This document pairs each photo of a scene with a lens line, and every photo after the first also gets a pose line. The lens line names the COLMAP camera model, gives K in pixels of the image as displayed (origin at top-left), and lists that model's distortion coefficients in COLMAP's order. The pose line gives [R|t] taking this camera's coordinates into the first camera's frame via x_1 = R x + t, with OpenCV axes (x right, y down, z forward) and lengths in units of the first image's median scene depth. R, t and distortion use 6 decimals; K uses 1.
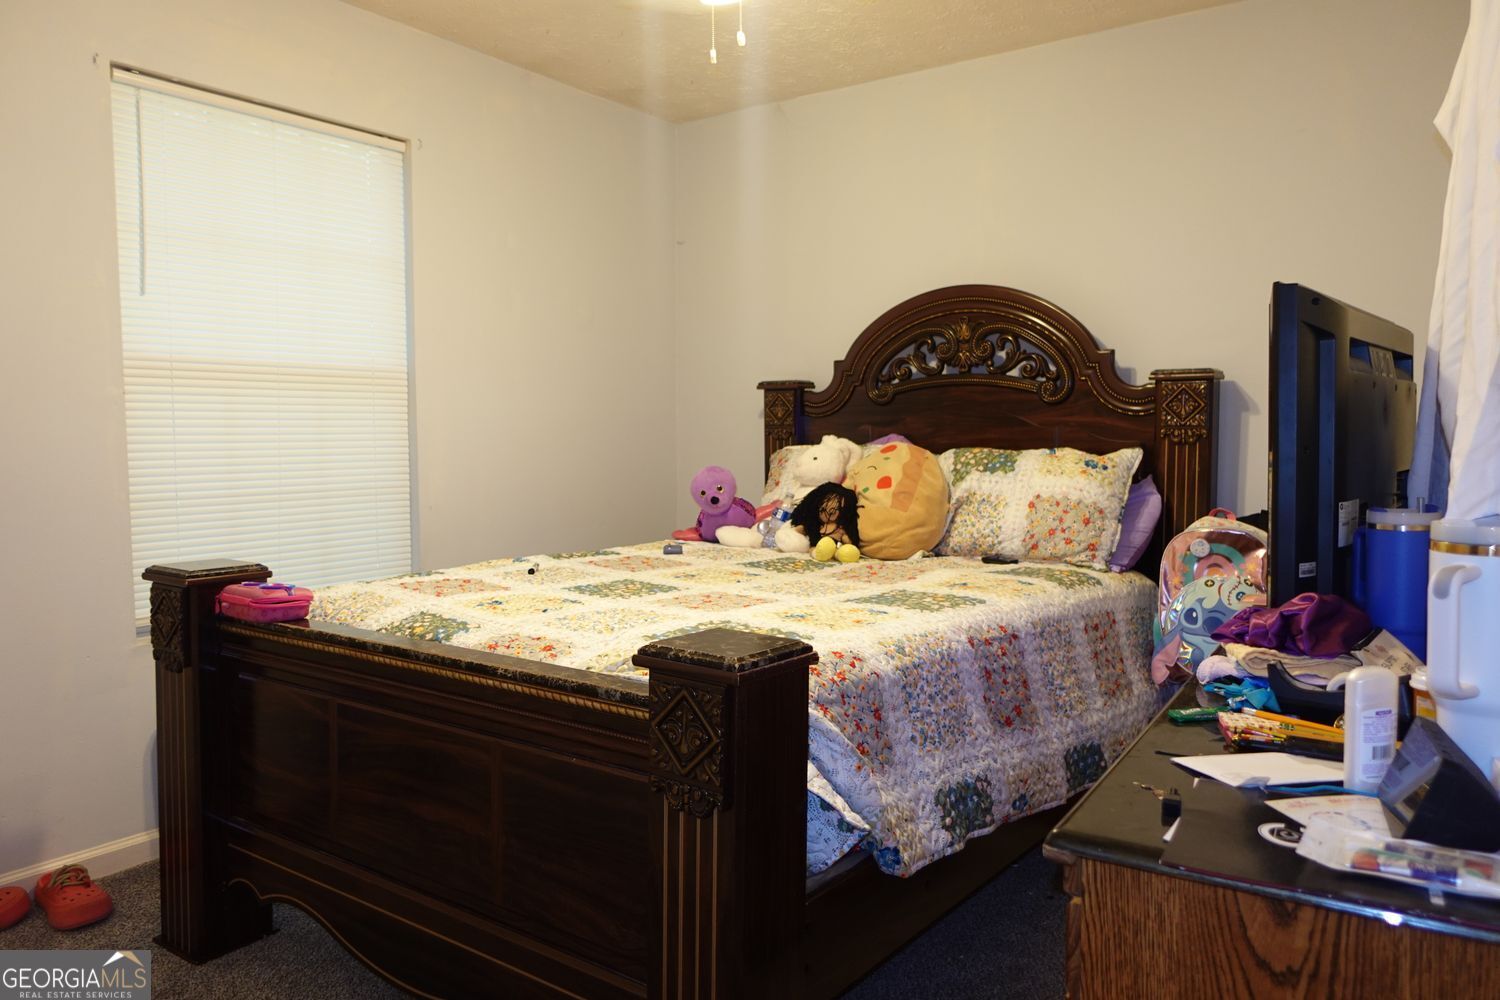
lens RADIAL K [[1038.7, 0, 754.3], [0, 1038.7, 496.5], [0, 0, 1]] dist [0.008274, -0.000927]
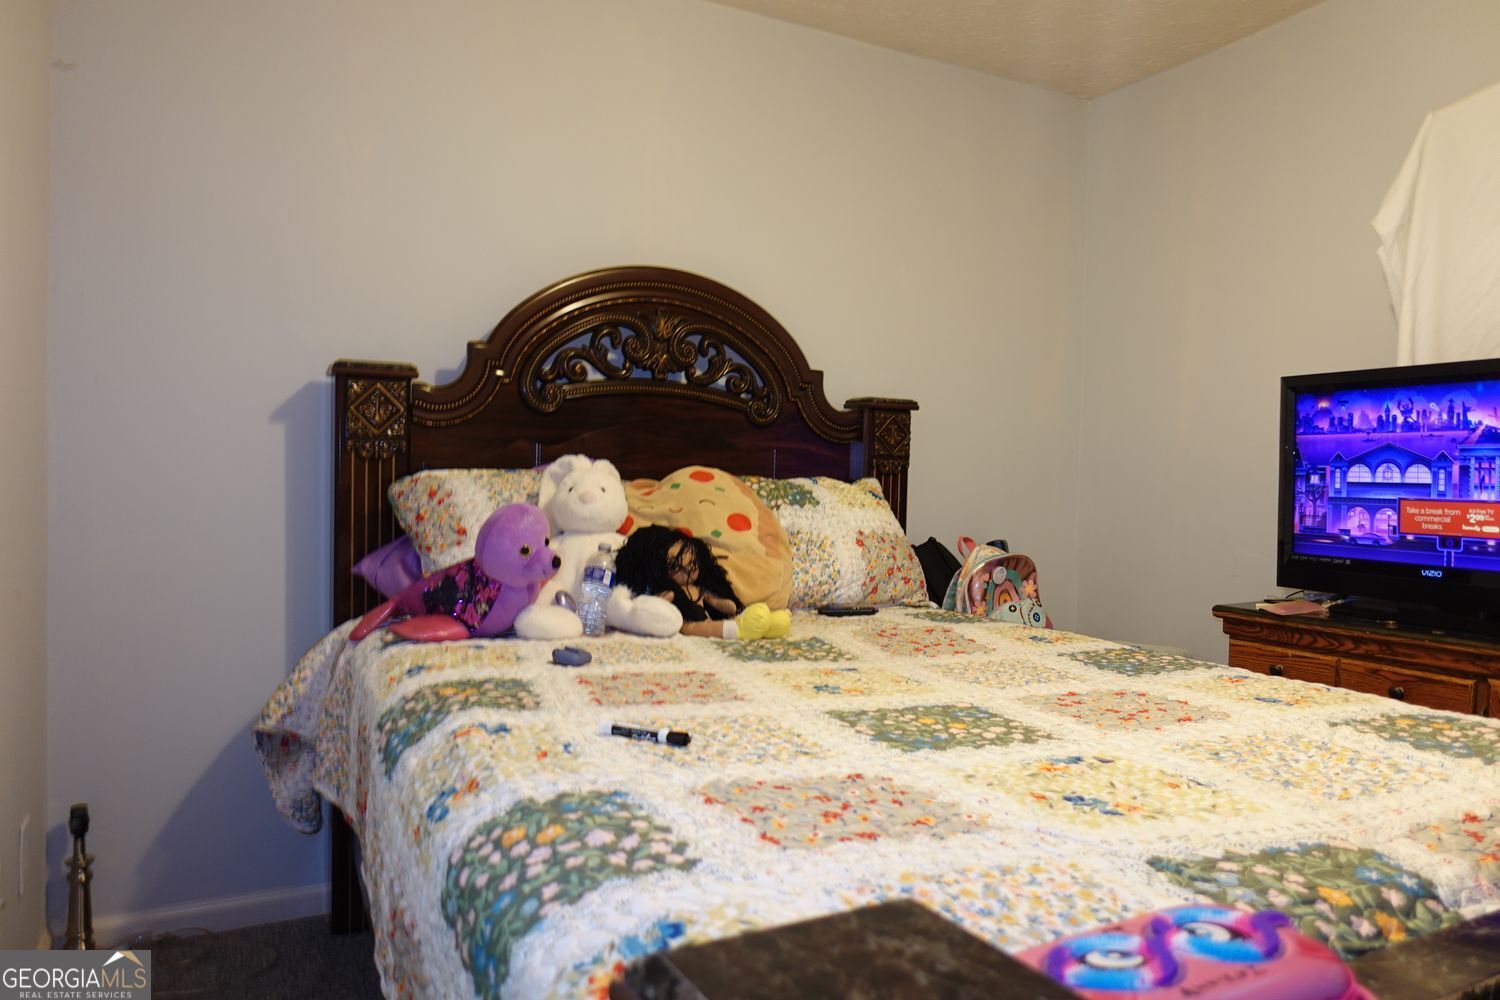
lens RADIAL K [[1038.7, 0, 751.2], [0, 1038.7, 506.1], [0, 0, 1]] dist [0.008274, -0.000927]
pose [[0.451296, -0.017939, 0.892194, -0.519918], [0.034156, 0.999413, 0.002818, -0.026576], [-0.891720, 0.029202, 0.451644, 0.659081]]
